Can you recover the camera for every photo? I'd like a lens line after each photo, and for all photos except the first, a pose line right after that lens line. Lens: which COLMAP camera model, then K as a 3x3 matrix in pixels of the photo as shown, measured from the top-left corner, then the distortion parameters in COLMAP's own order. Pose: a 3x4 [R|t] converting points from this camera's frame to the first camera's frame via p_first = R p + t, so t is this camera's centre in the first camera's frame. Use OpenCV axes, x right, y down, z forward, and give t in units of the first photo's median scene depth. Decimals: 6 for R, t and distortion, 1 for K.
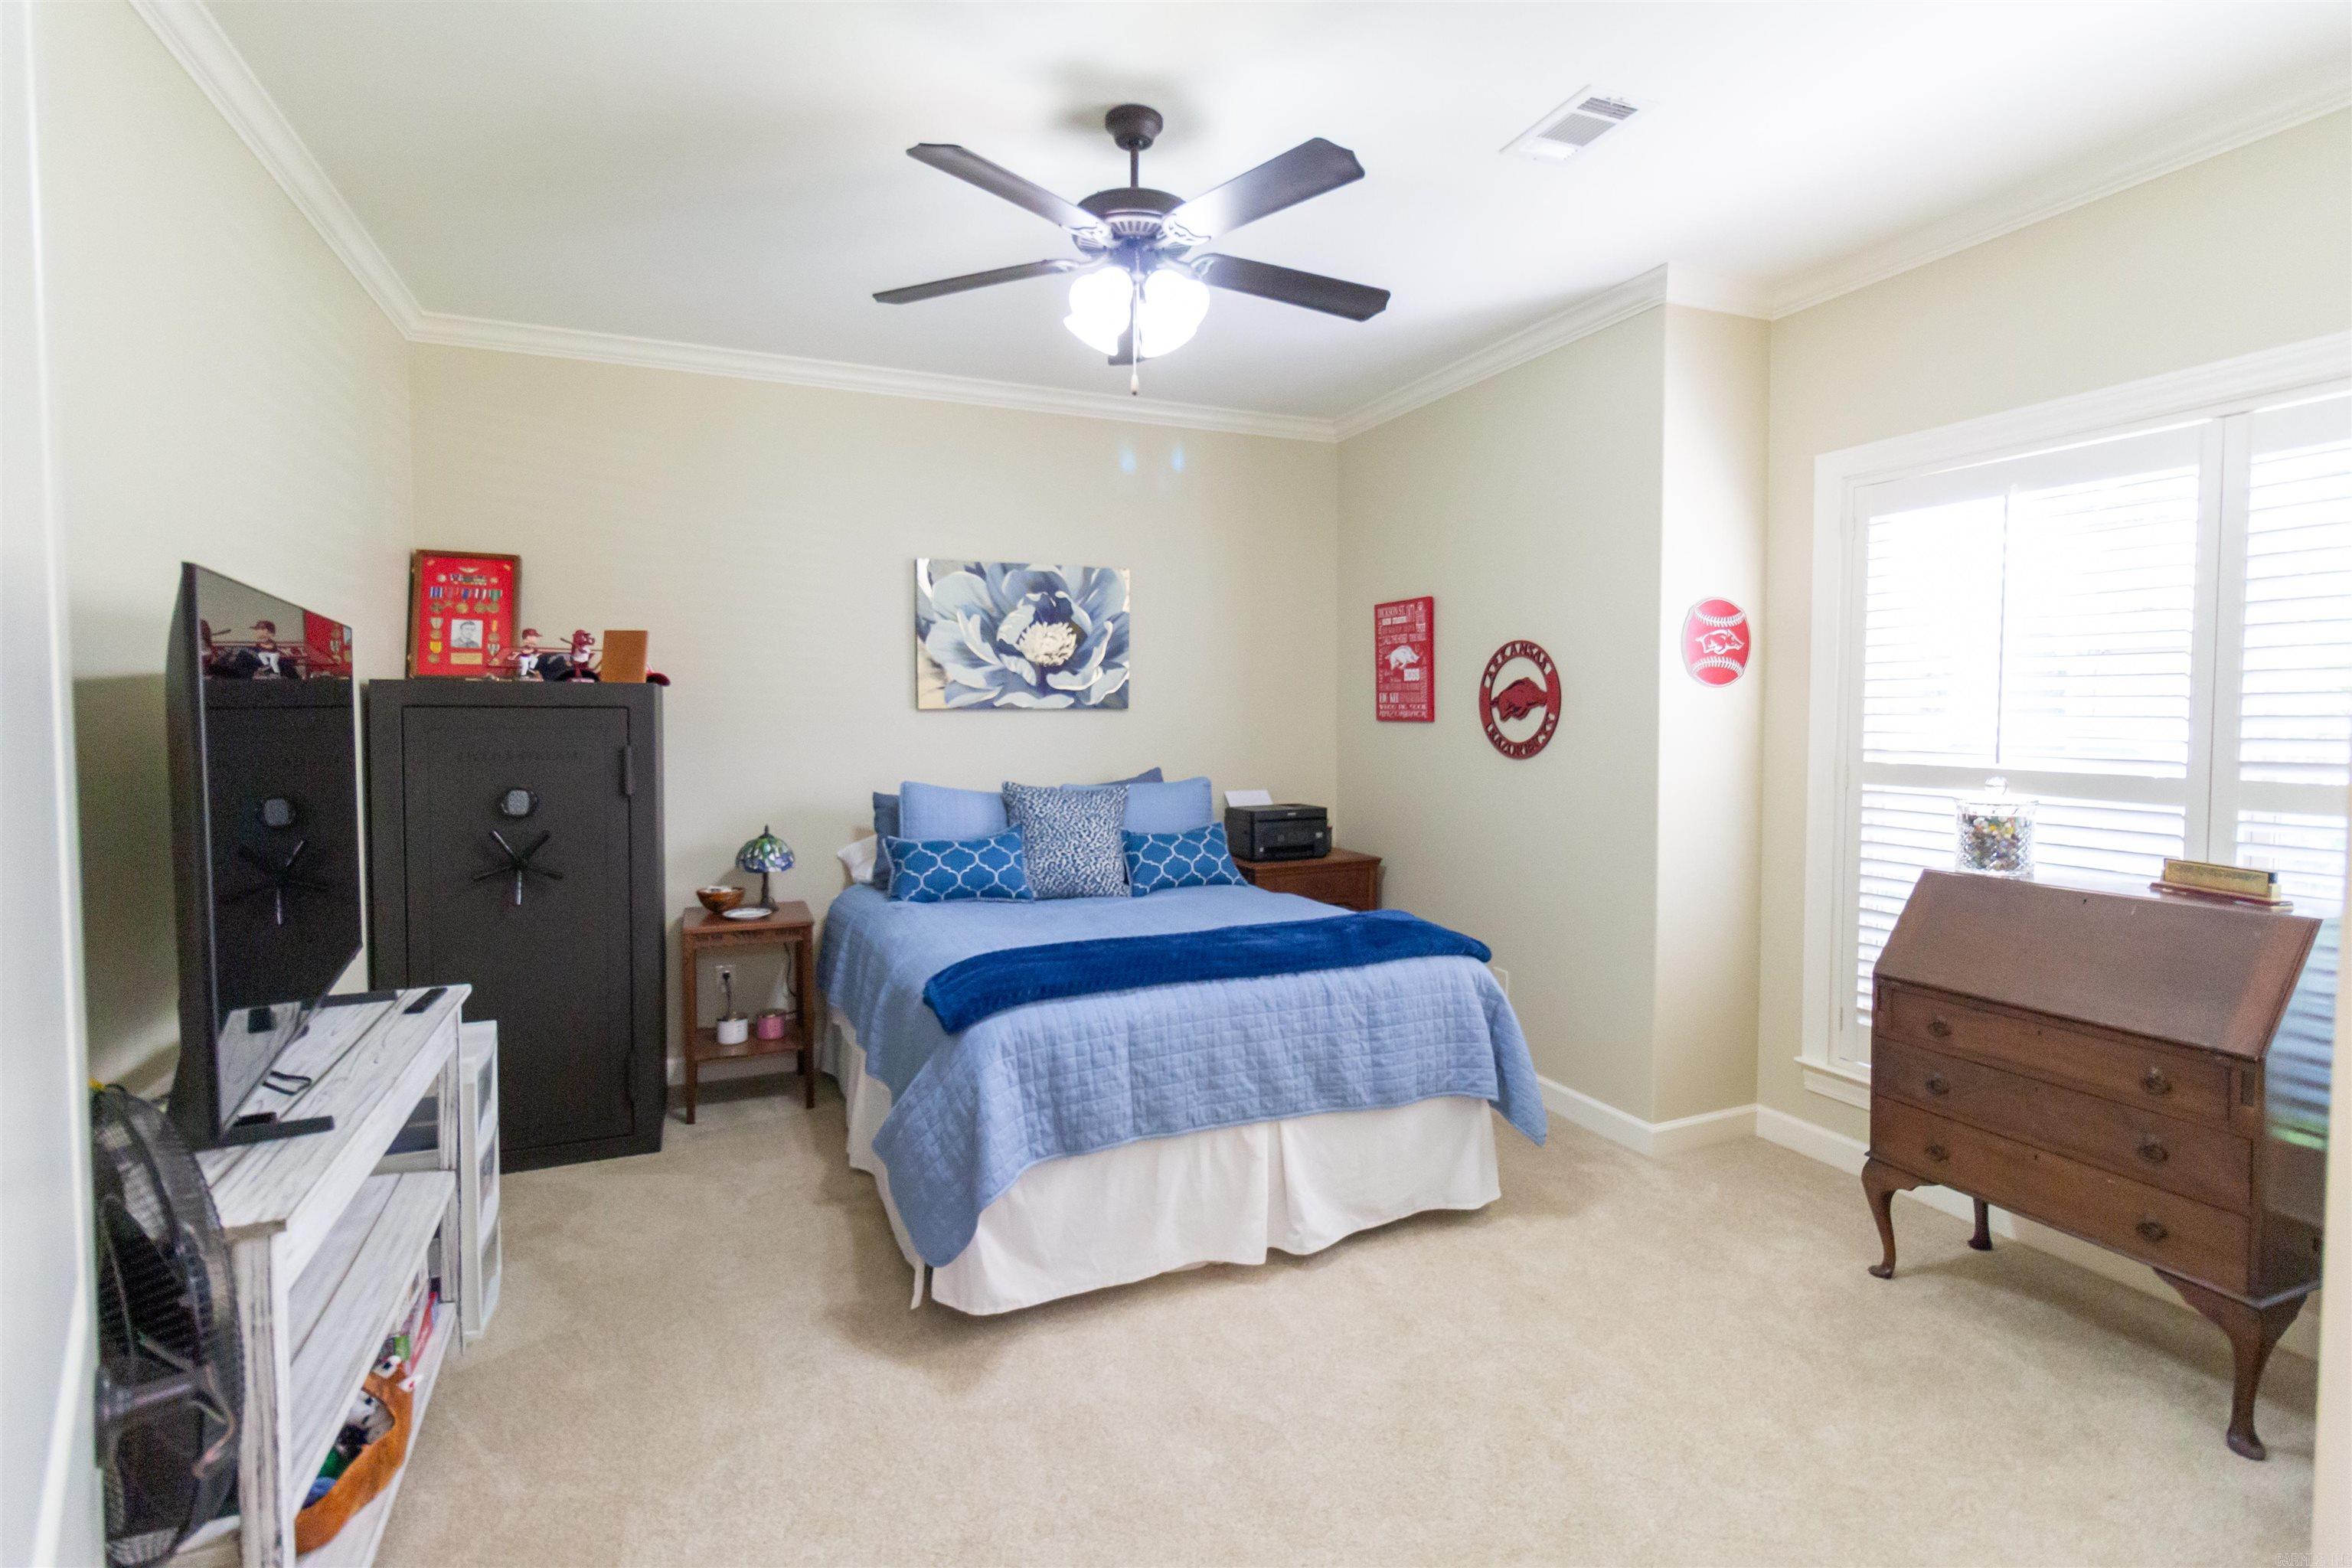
lens RADIAL K [[1095.0, 0, 1175.5], [0, 1095.0, 751.9], [0, 0, 1]] dist [0.000405, 0.000119]
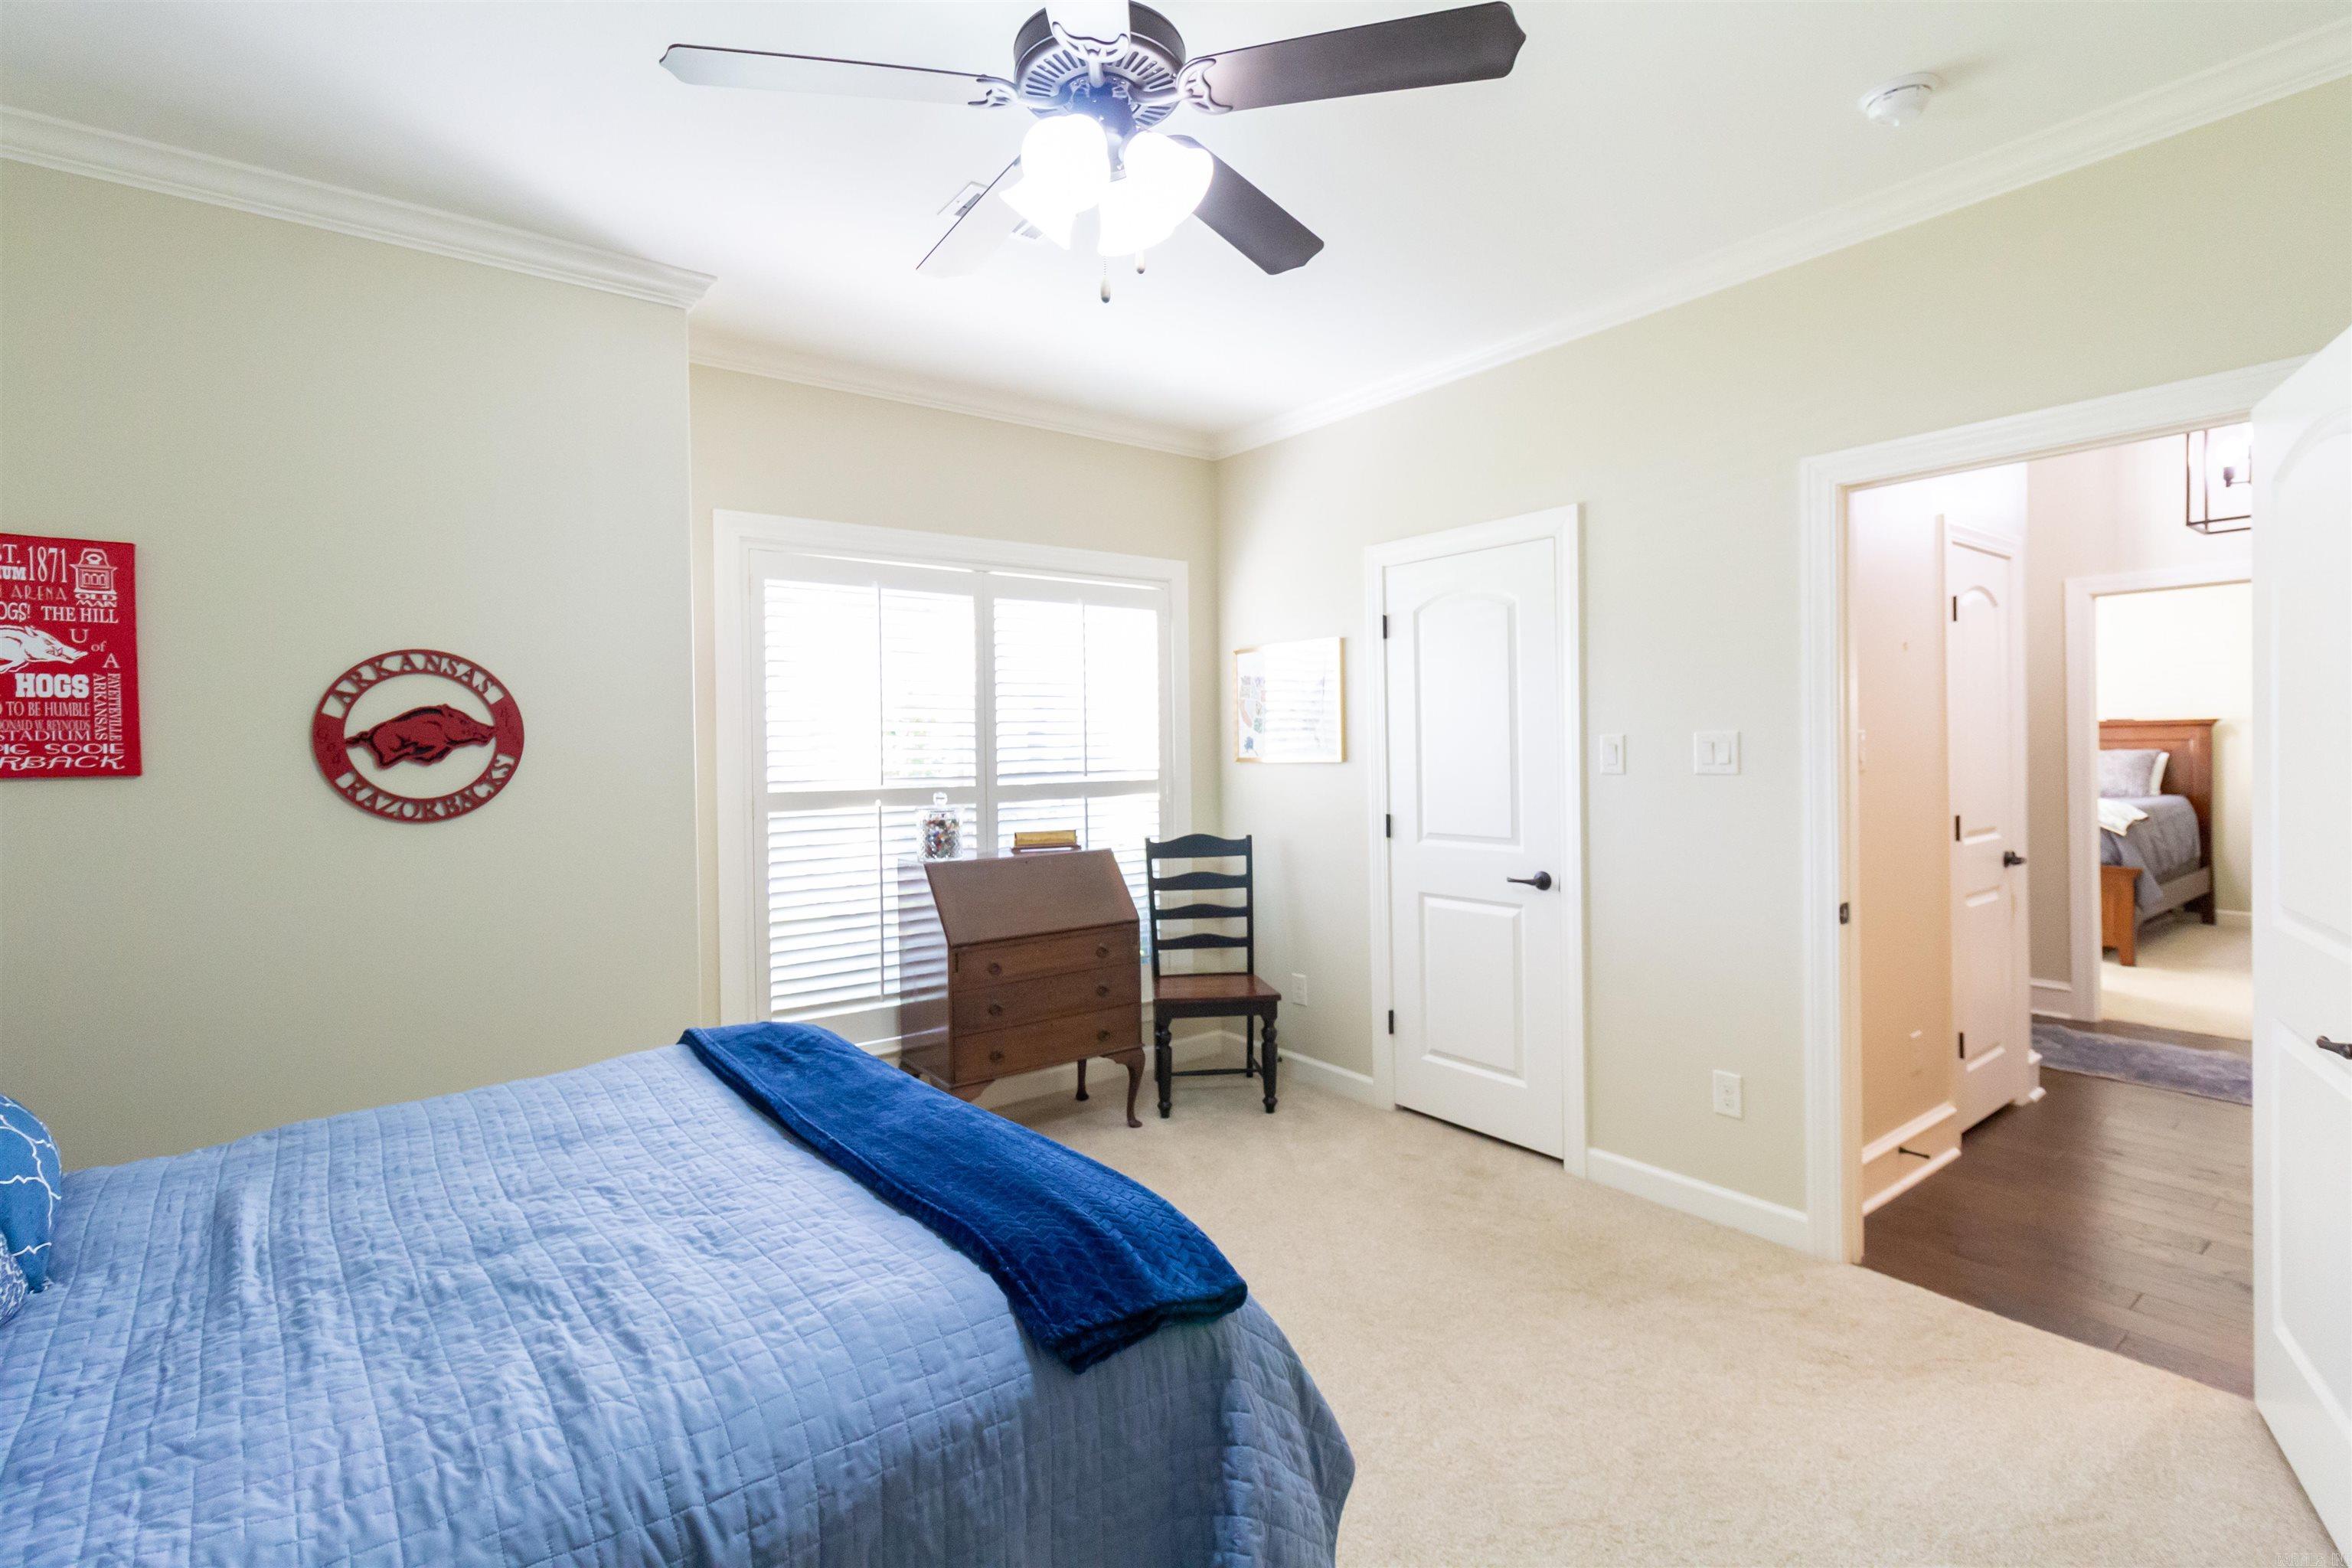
lens RADIAL K [[1095.0, 0, 1175.5], [0, 1095.0, 751.9], [0, 0, 1]] dist [0.000405, 0.000119]
pose [[-0.267095, -0.003492, 0.963664, -0.480069], [0.049971, 0.998598, 0.017469, -0.026848], [-0.962374, 0.052822, -0.266546, 0.744384]]
